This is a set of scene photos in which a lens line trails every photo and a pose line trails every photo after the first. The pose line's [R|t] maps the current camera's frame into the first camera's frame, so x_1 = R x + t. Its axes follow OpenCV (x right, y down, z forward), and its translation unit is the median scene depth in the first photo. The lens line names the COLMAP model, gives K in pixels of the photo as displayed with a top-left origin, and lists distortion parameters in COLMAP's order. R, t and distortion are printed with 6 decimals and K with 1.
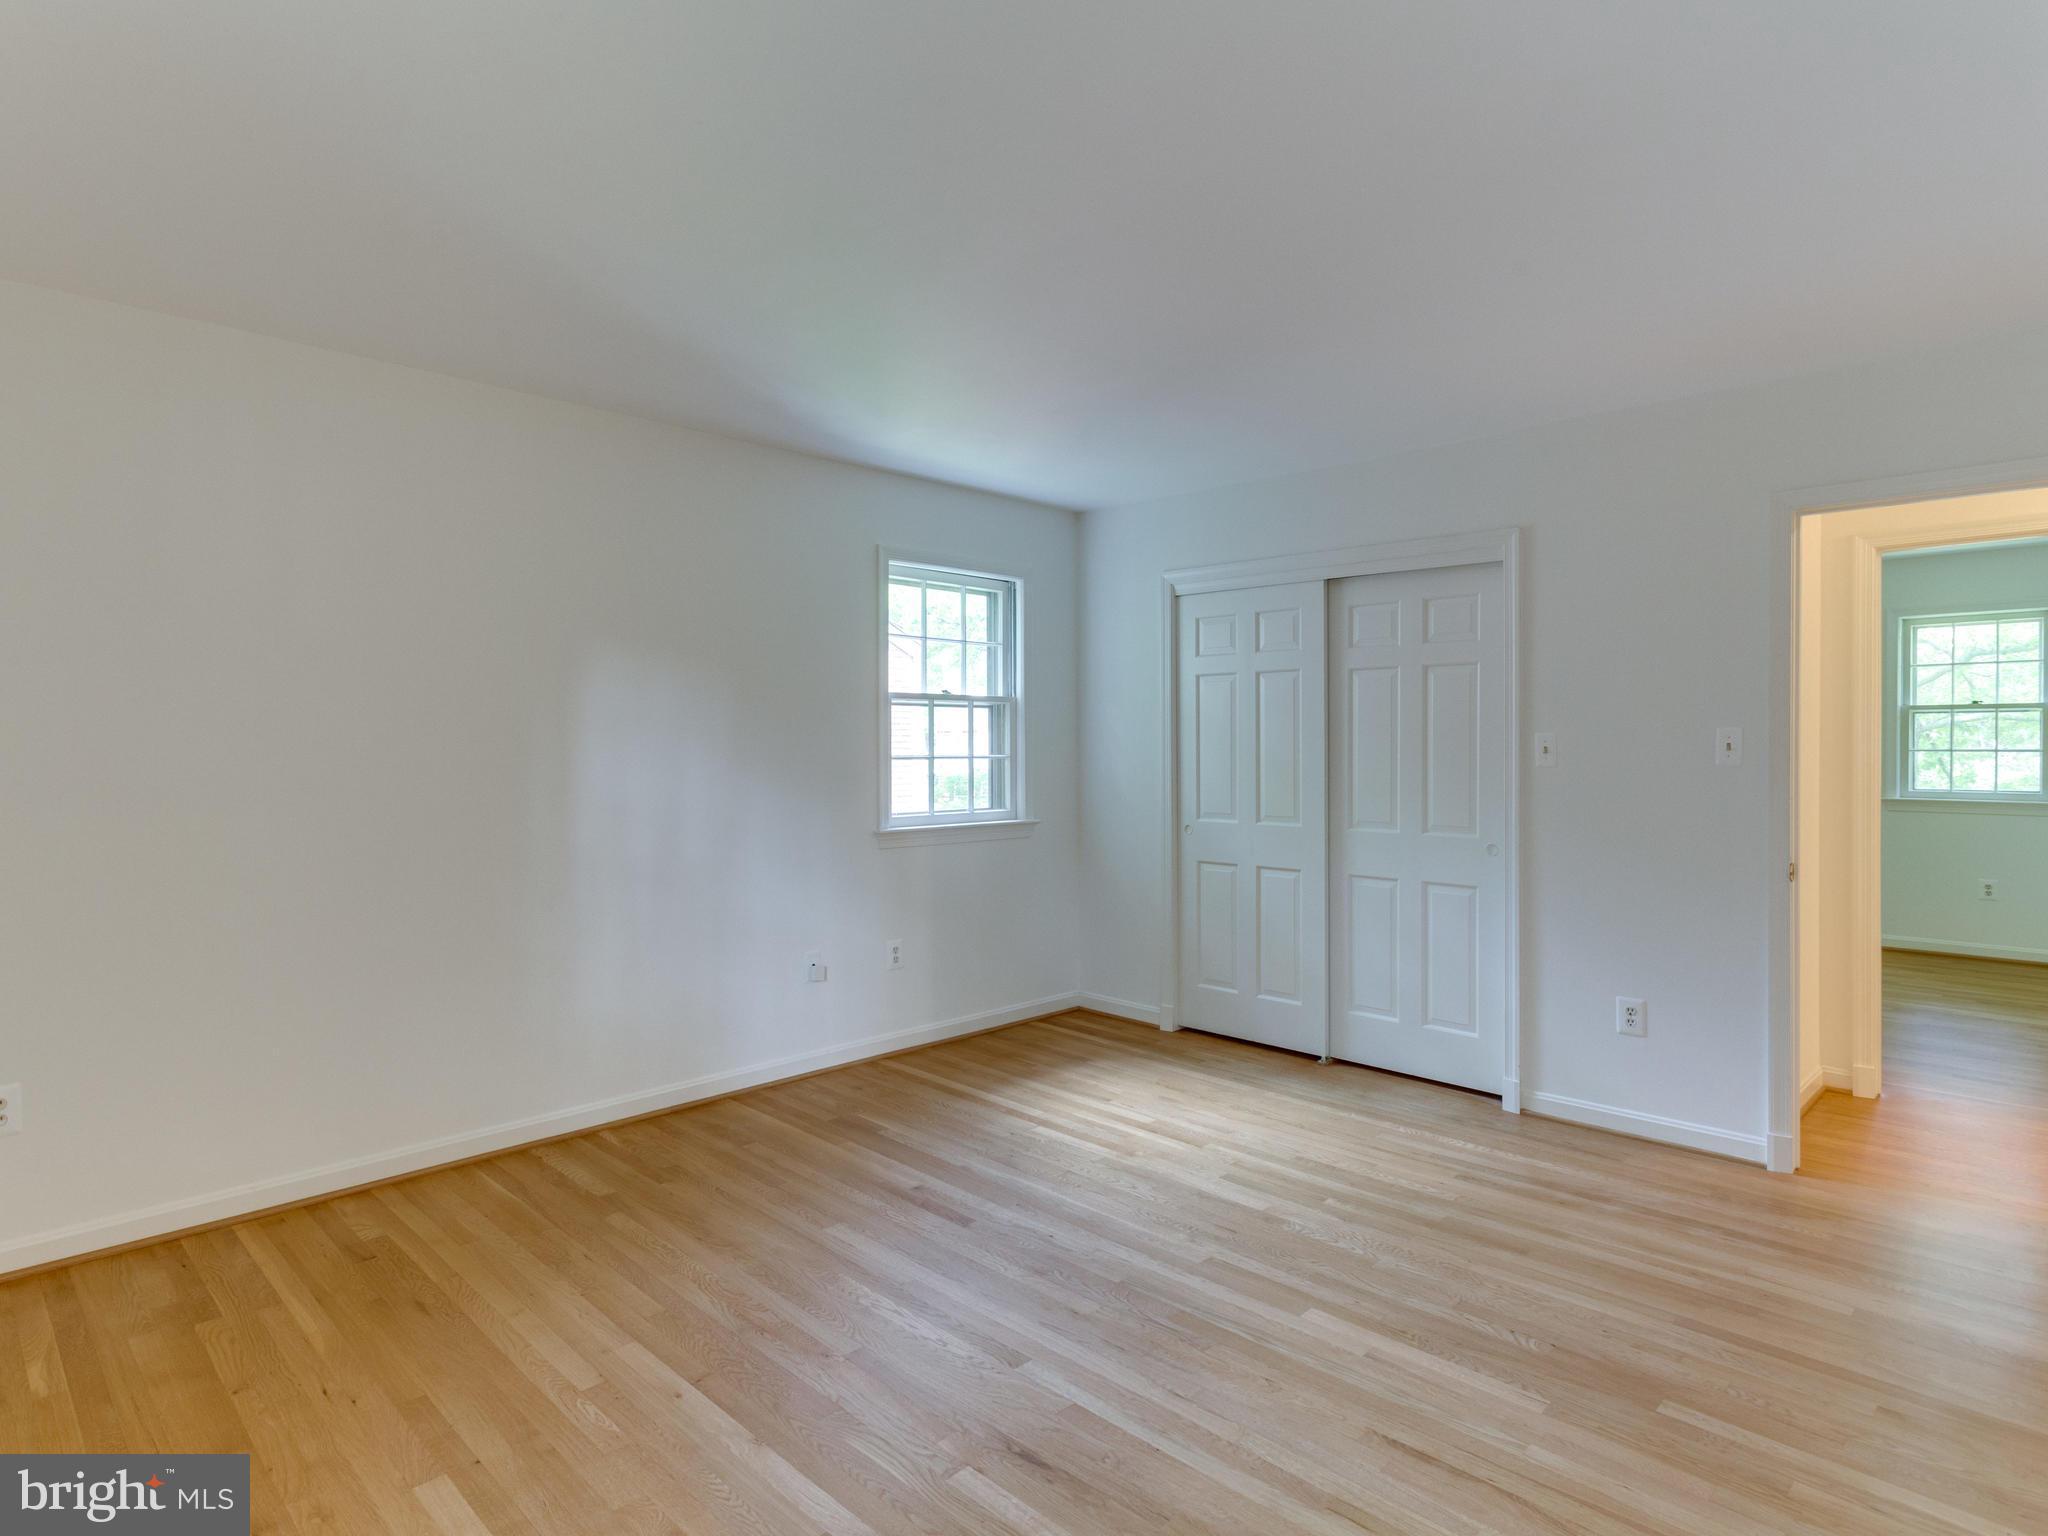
lens RADIAL K [[1120.4, 0, 1021.9], [0, 1120.4, 763.0], [0, 0, 1]] dist [0.001090, -0.002167]
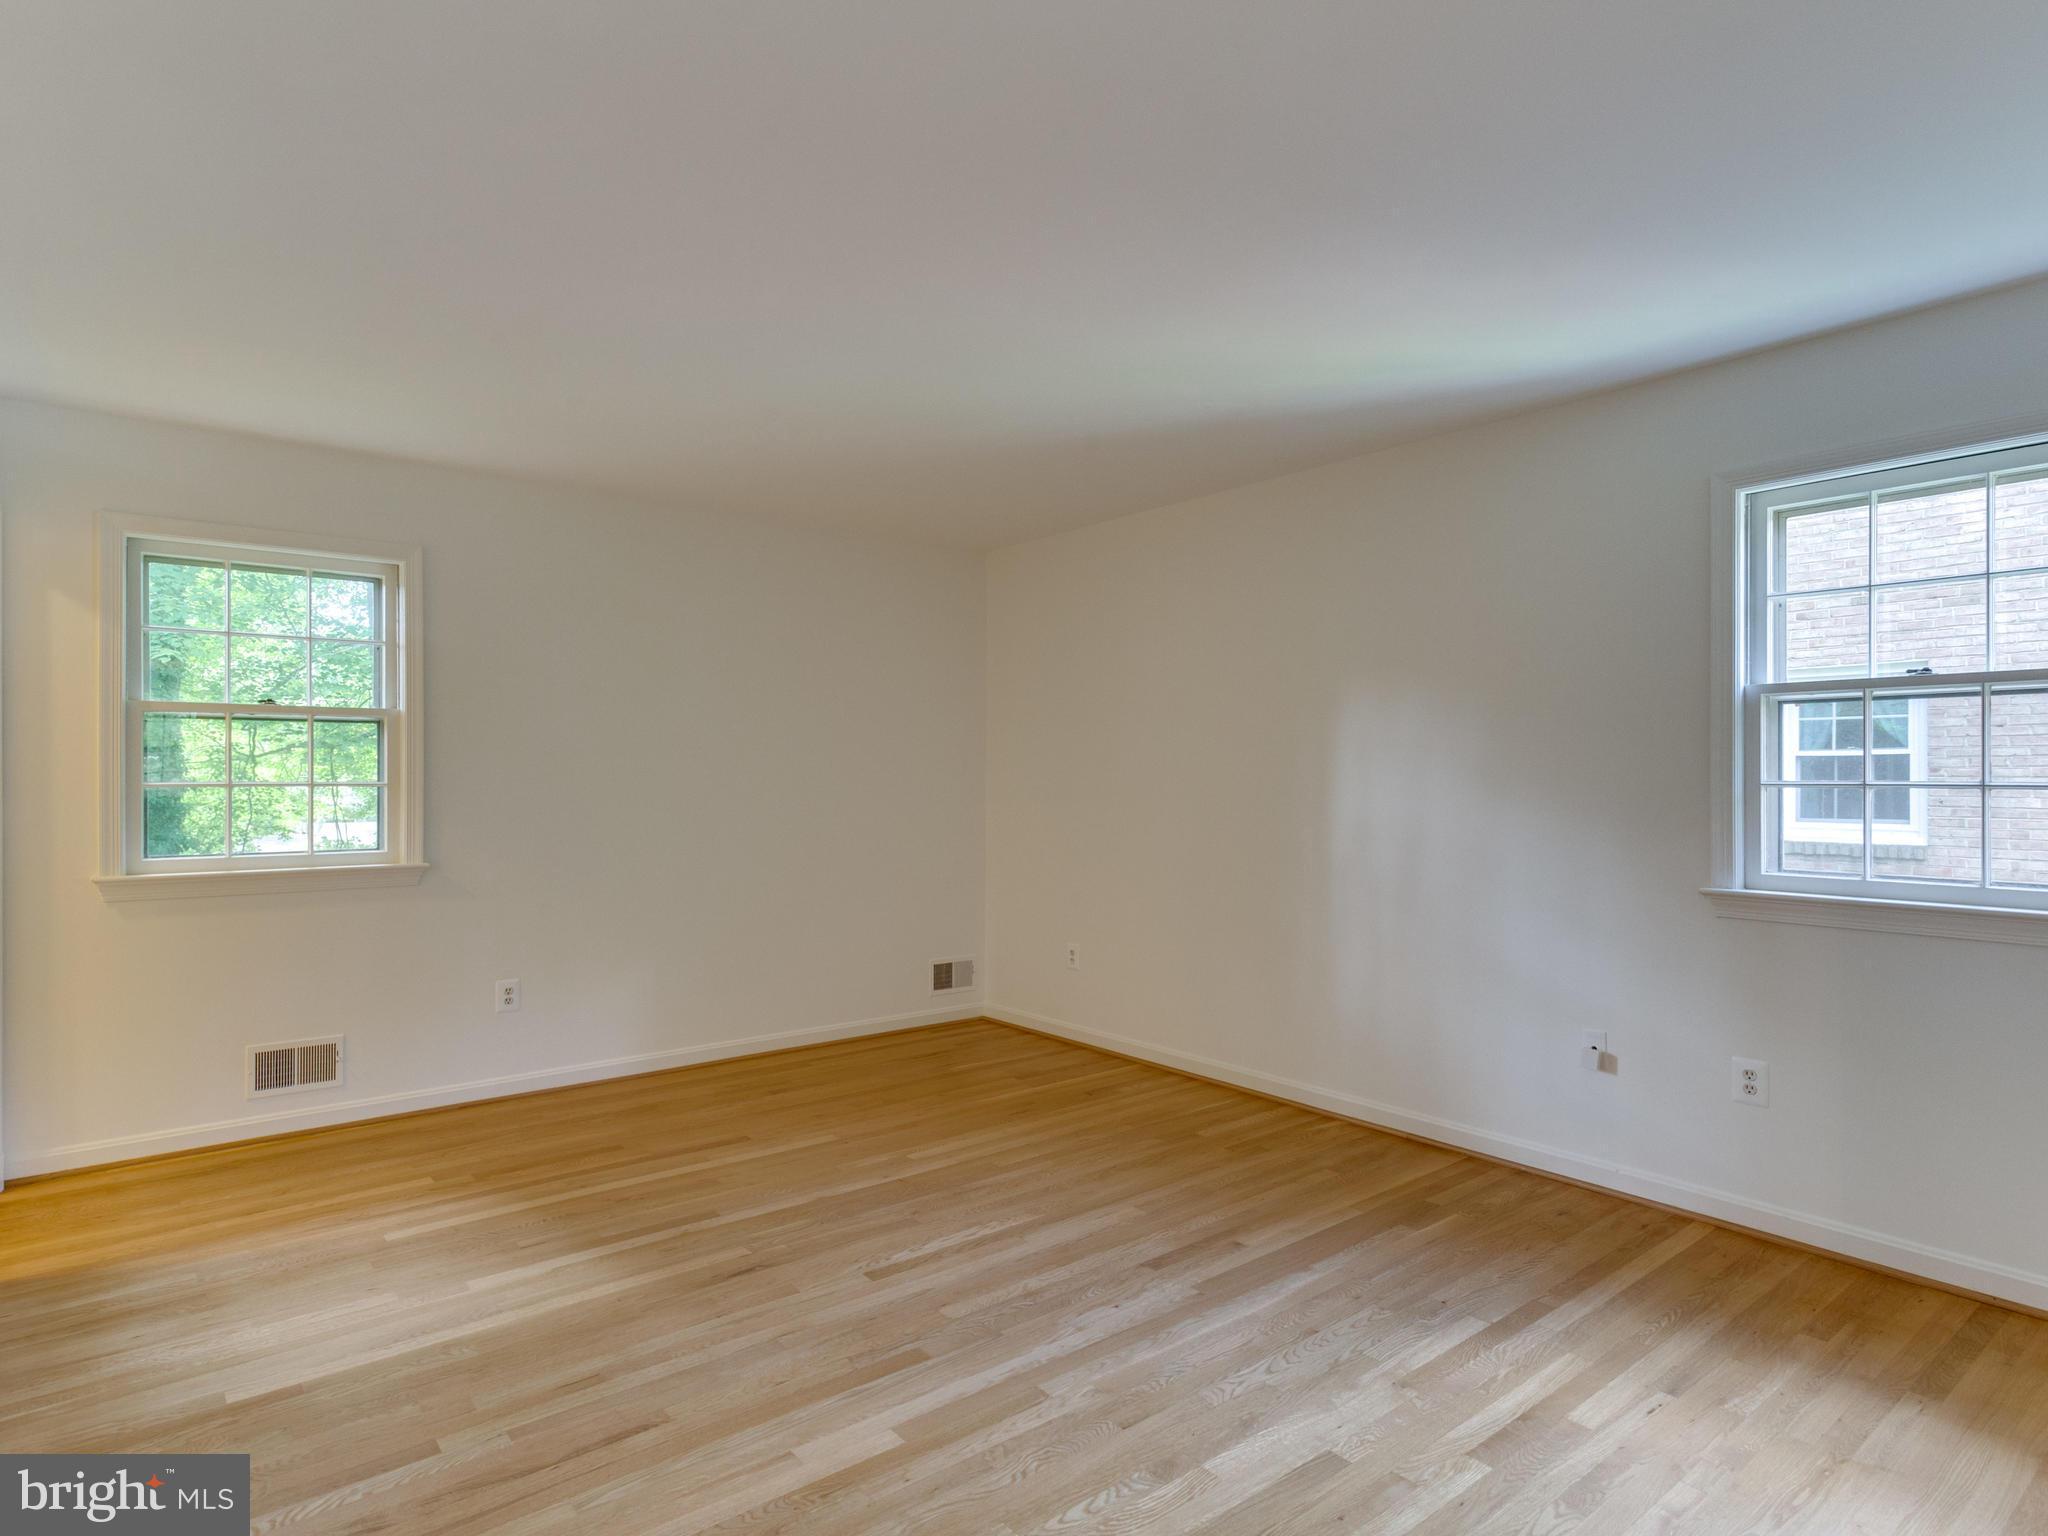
lens RADIAL K [[1120.4, 0, 1023.4], [0, 1120.4, 770.5], [0, 0, 1]] dist [0.001090, -0.002167]
pose [[-0.105313, -0.000562, -0.994439, 0.846532], [-0.018522, 0.999827, 0.001397, -0.007611], [0.994267, 0.018566, -0.105305, 0.921614]]
